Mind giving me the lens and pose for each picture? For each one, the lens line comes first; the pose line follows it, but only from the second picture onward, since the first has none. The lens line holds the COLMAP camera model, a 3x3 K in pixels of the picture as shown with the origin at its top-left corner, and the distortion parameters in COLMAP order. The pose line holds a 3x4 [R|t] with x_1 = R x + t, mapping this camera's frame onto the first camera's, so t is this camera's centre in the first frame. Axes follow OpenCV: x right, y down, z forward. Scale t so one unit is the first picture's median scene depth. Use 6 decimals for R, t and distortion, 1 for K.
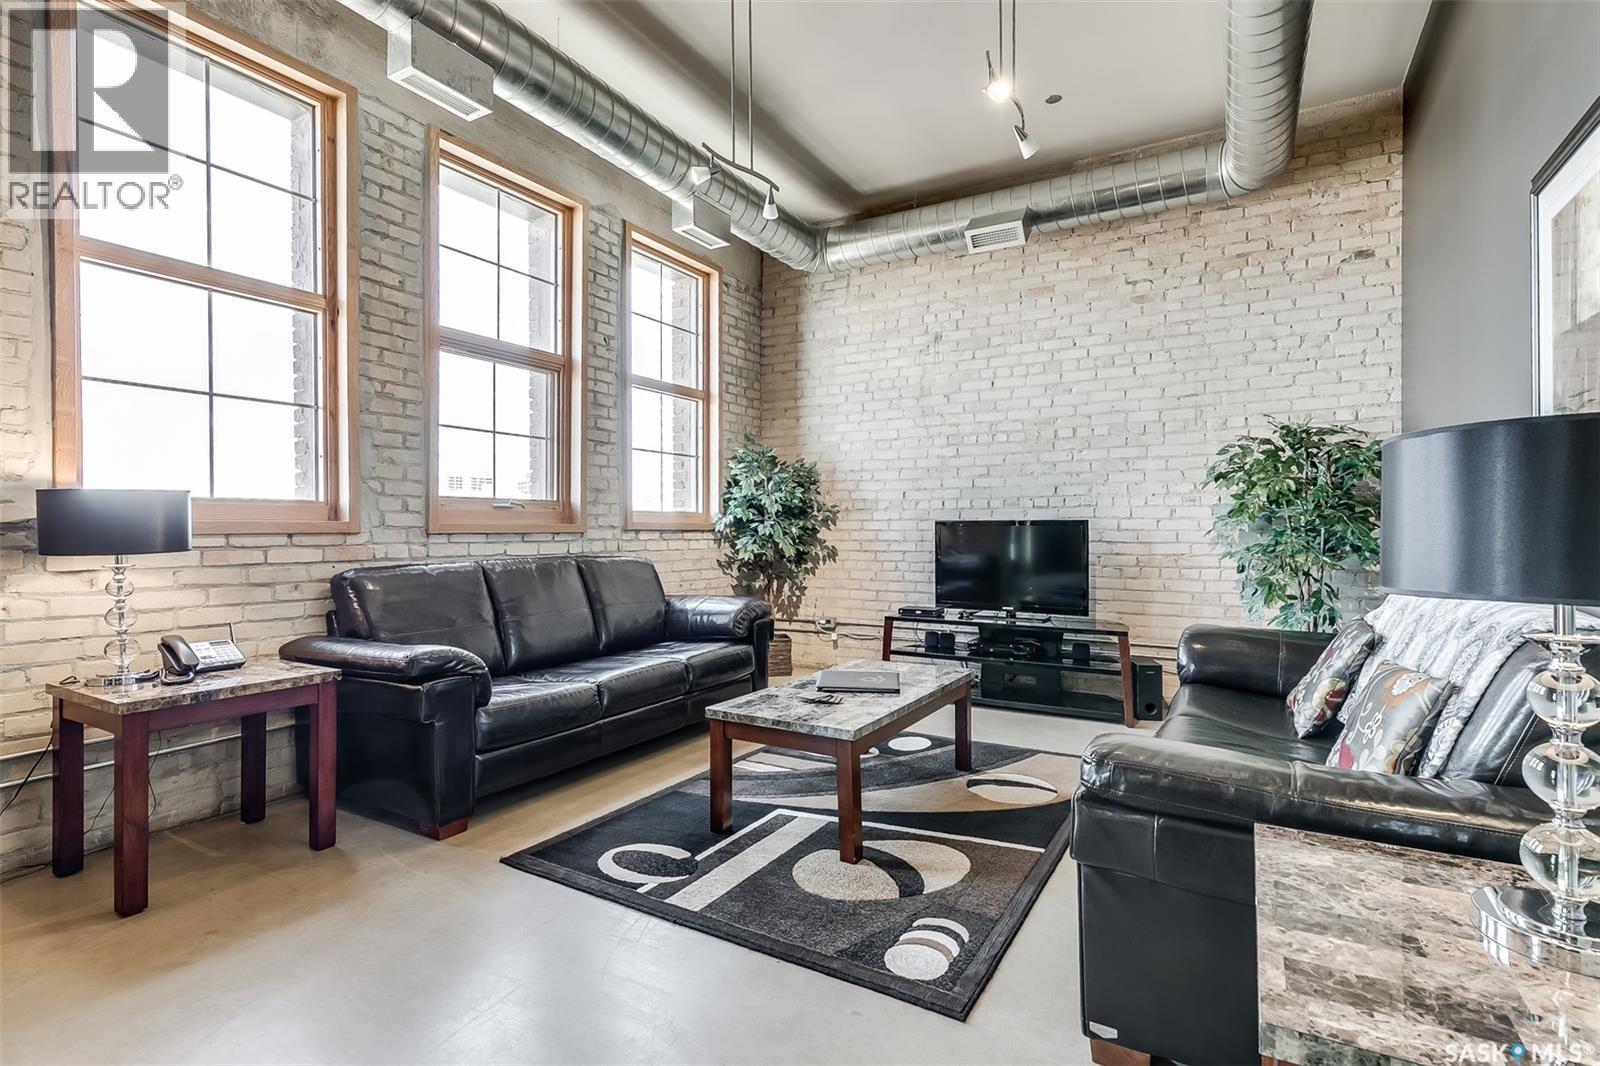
lens RADIAL K [[750.4, 0, 795.4], [0, 750.4, 529.7], [0, 0, 1]] dist [0.004375, -0.000778]
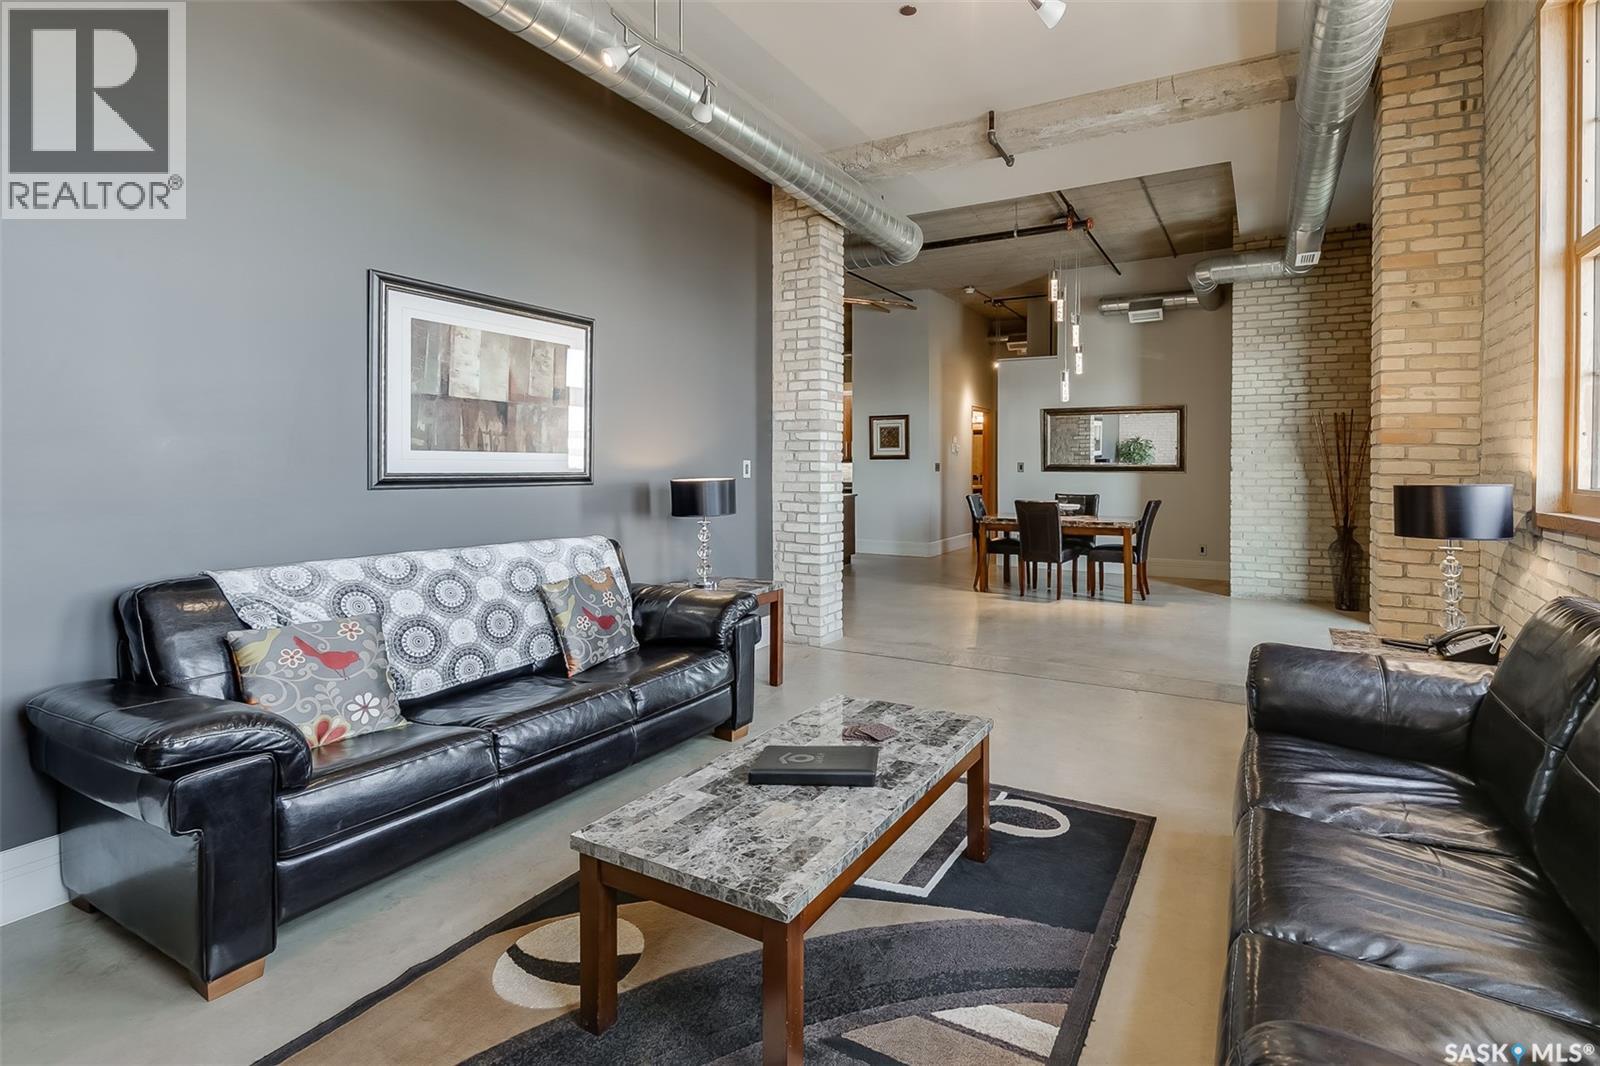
lens RADIAL K [[750.4, 0, 868.3], [0, 750.4, 473.9], [0, 0, 1]] dist [0.004375, -0.000778]
pose [[-0.998495, -0.000580, -0.054838, 0.064359], [-0.001504, 0.999858, 0.016812, -0.059152], [0.054821, 0.016870, -0.998354, 1.425778]]
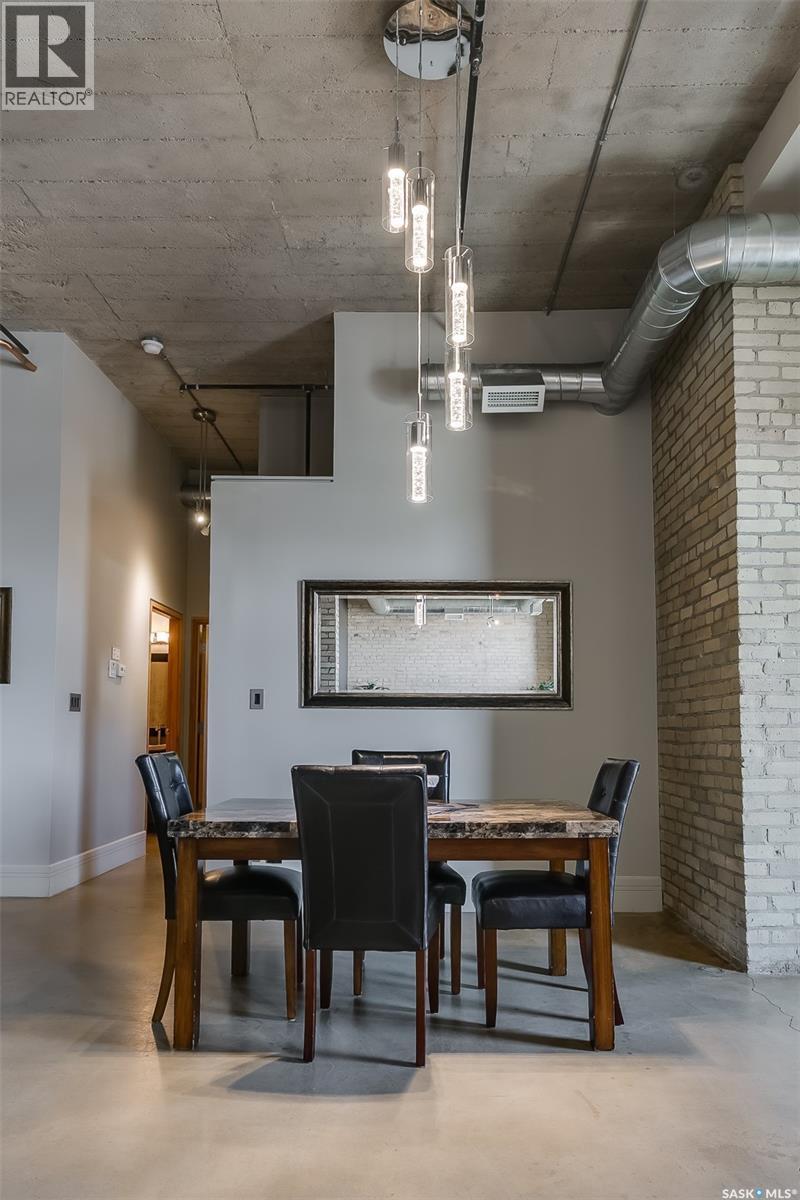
lens RADIAL K [[770.7, 0, 399.1], [0, 770.7, 683.0], [0, 0, 1]] dist [0.004632, 0.002446]
pose [[-0.871875, -0.034412, -0.488517, -0.186902], [-0.004874, 0.998089, -0.061608, 0.013434], [0.489704, -0.051333, -0.870377, 0.078951]]
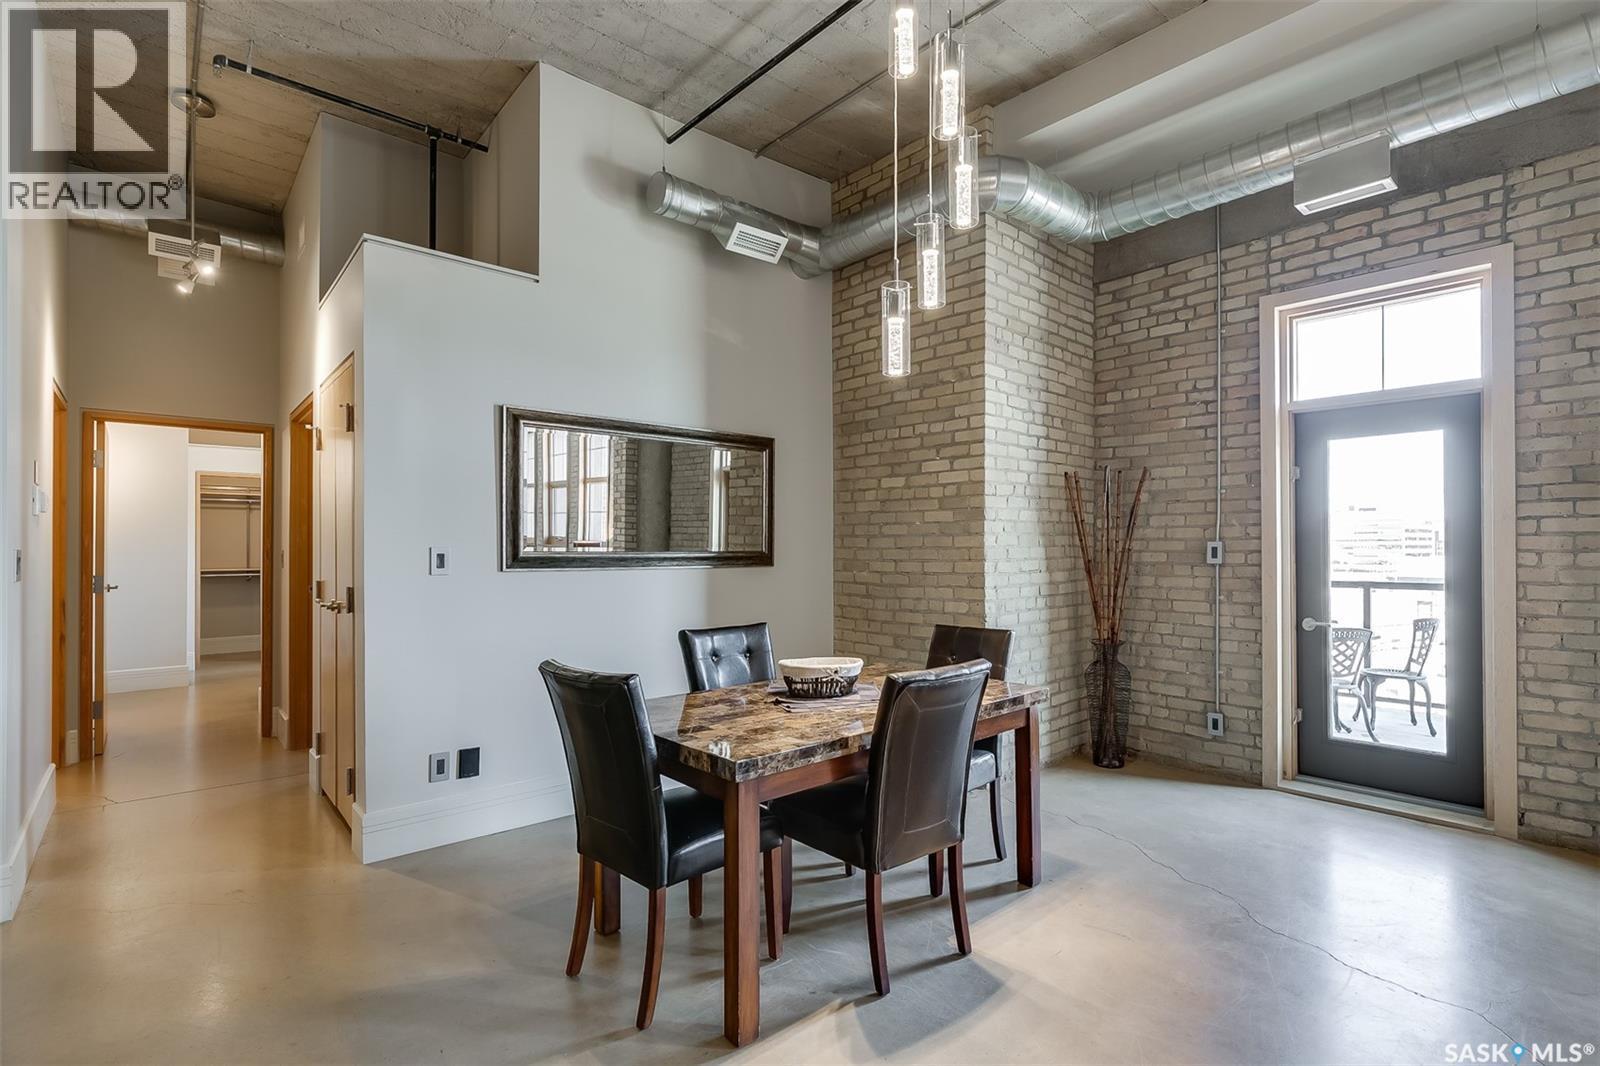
lens RADIAL K [[775.8, 0, 819.5], [0, 775.8, 539.2], [0, 0, 1]] dist [0.001720, -0.000408]
pose [[-0.307230, -0.010059, -0.951582, 0.156860], [-0.000800, 0.999947, -0.010311, -0.055358], [0.951635, -0.002406, -0.307222, -0.429847]]
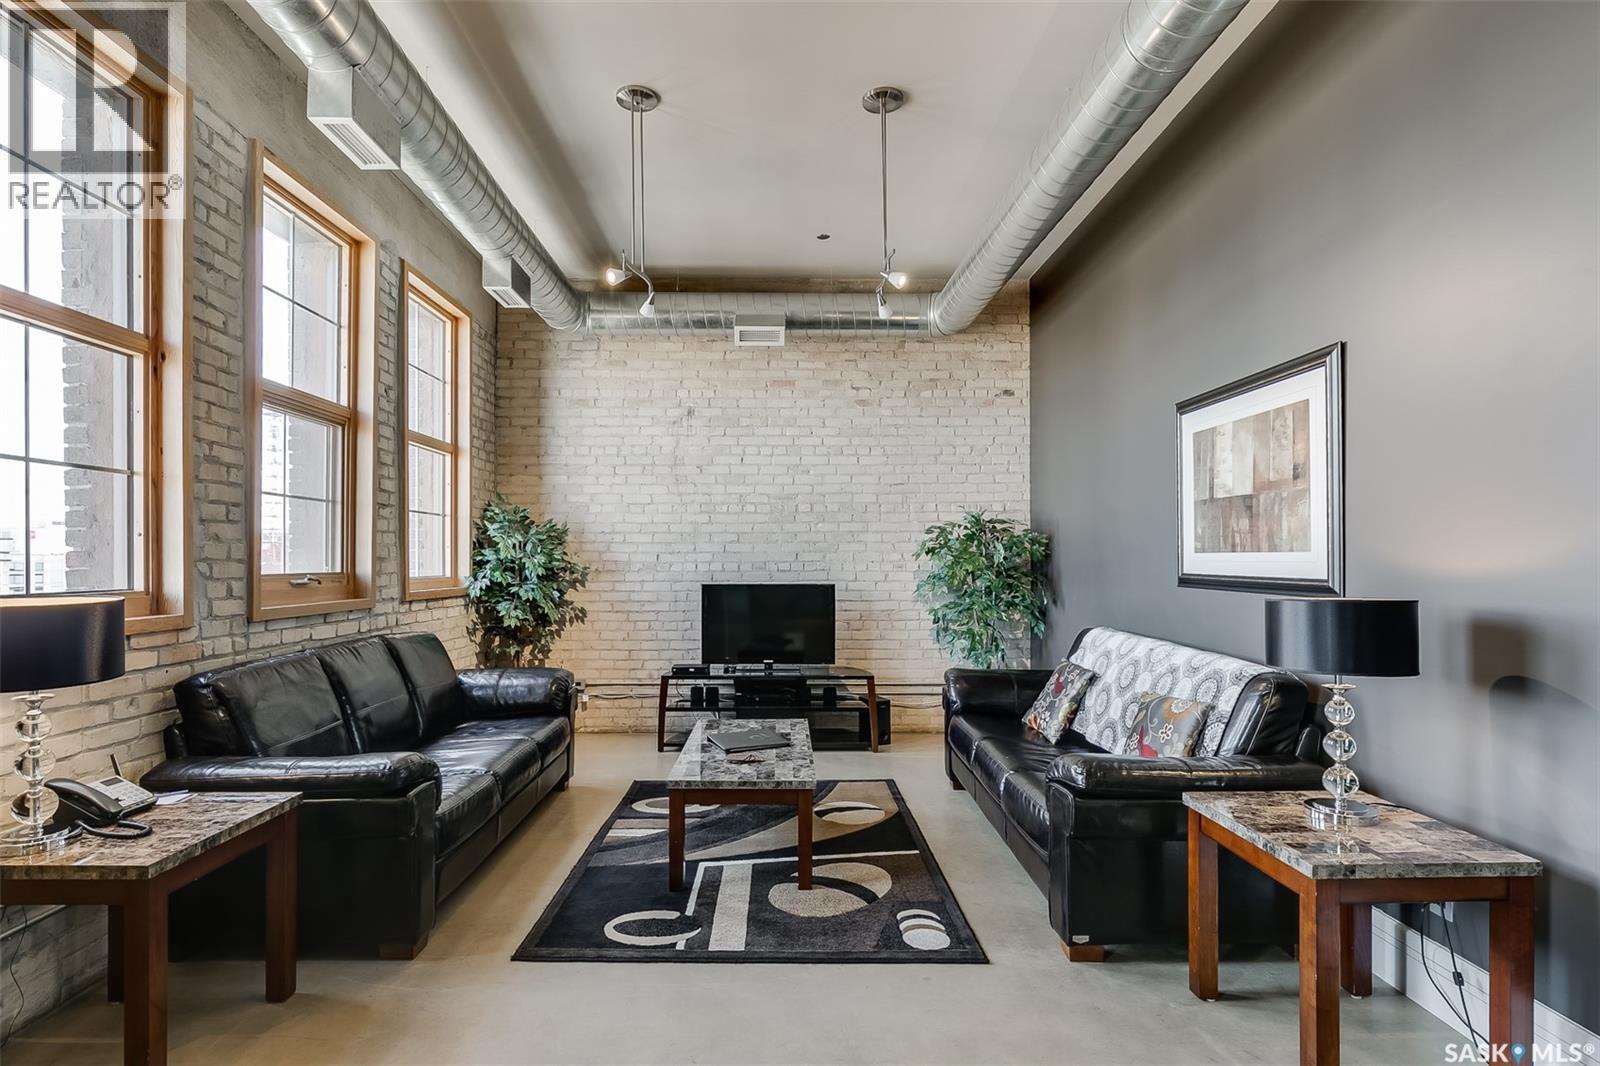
lens RADIAL K [[804.4, 0, 756.0], [0, 804.4, 555.9], [0, 0, 1]] dist [-0.004603, 0.000986]
pose [[0.866428, 0.001309, 0.499300, -0.444305], [0.002016, 0.999979, -0.006120, -0.062008], [-0.499298, 0.006310, 0.866407, -0.064283]]
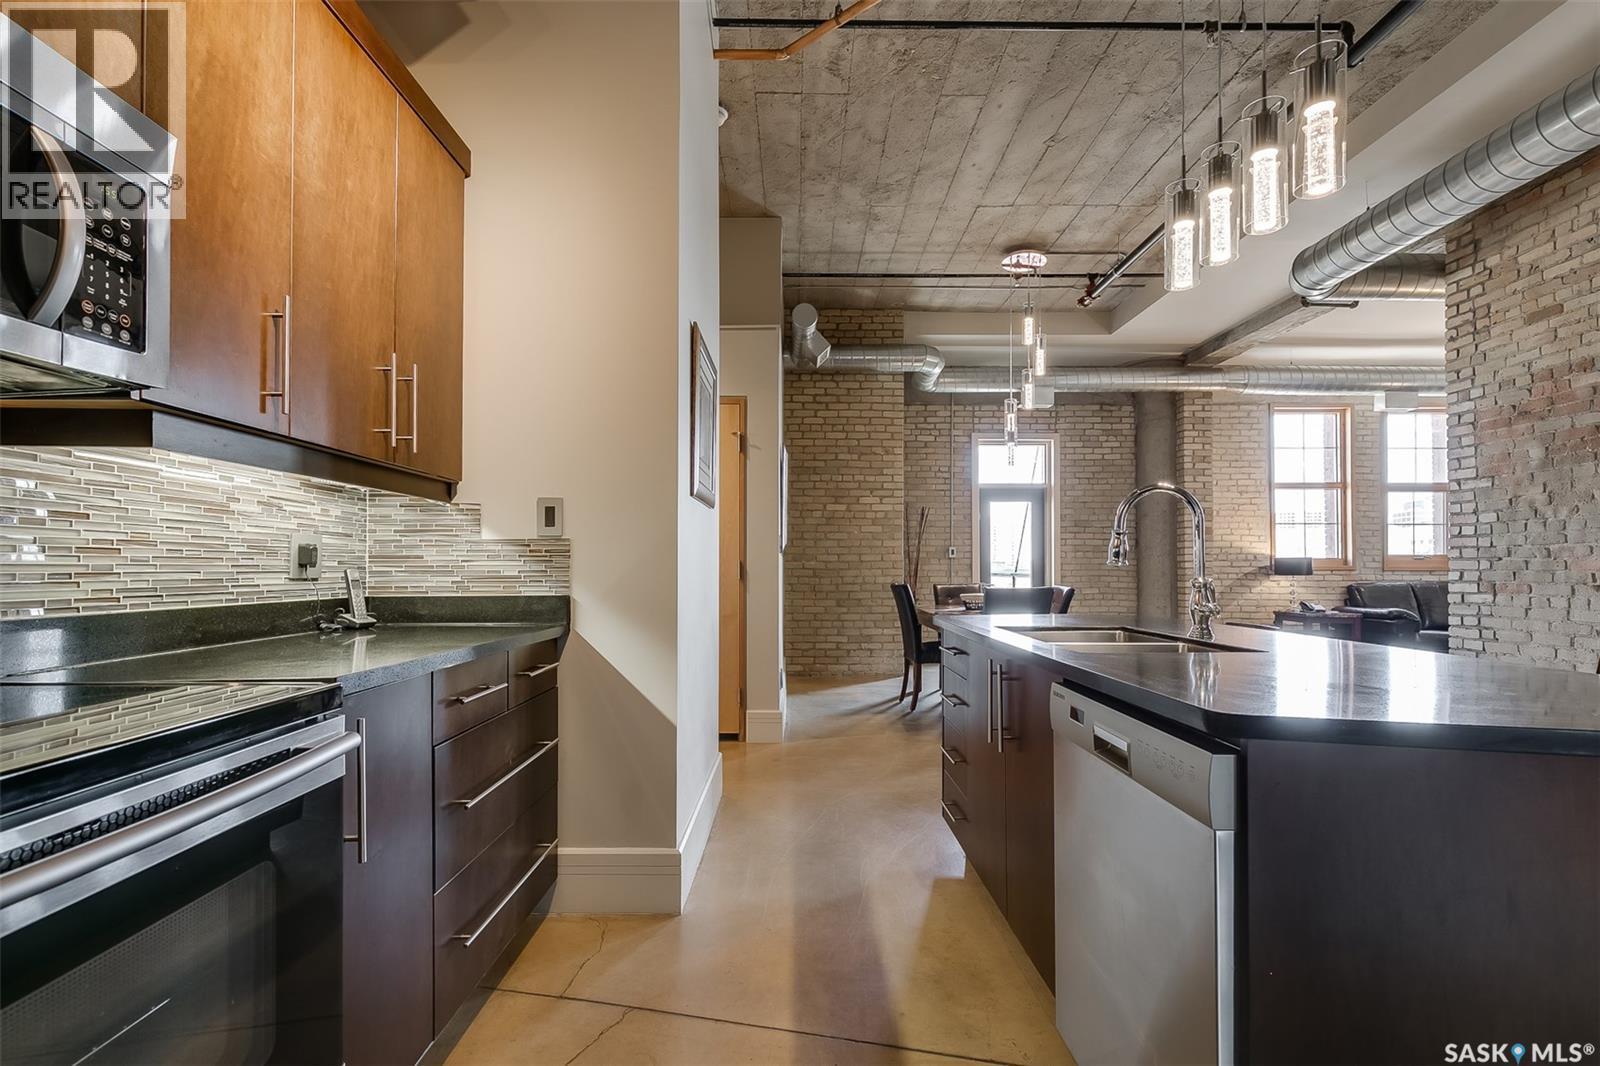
lens RADIAL K [[750.4, 0, 788.0], [0, 750.4, 556.8], [0, 0, 1]] dist [0.004375, -0.000778]
pose [[0.515994, -0.012169, -0.856506, 0.604881], [-0.003965, 0.999854, -0.016594, 0.009240], [0.856583, 0.011958, 0.515871, -1.914842]]
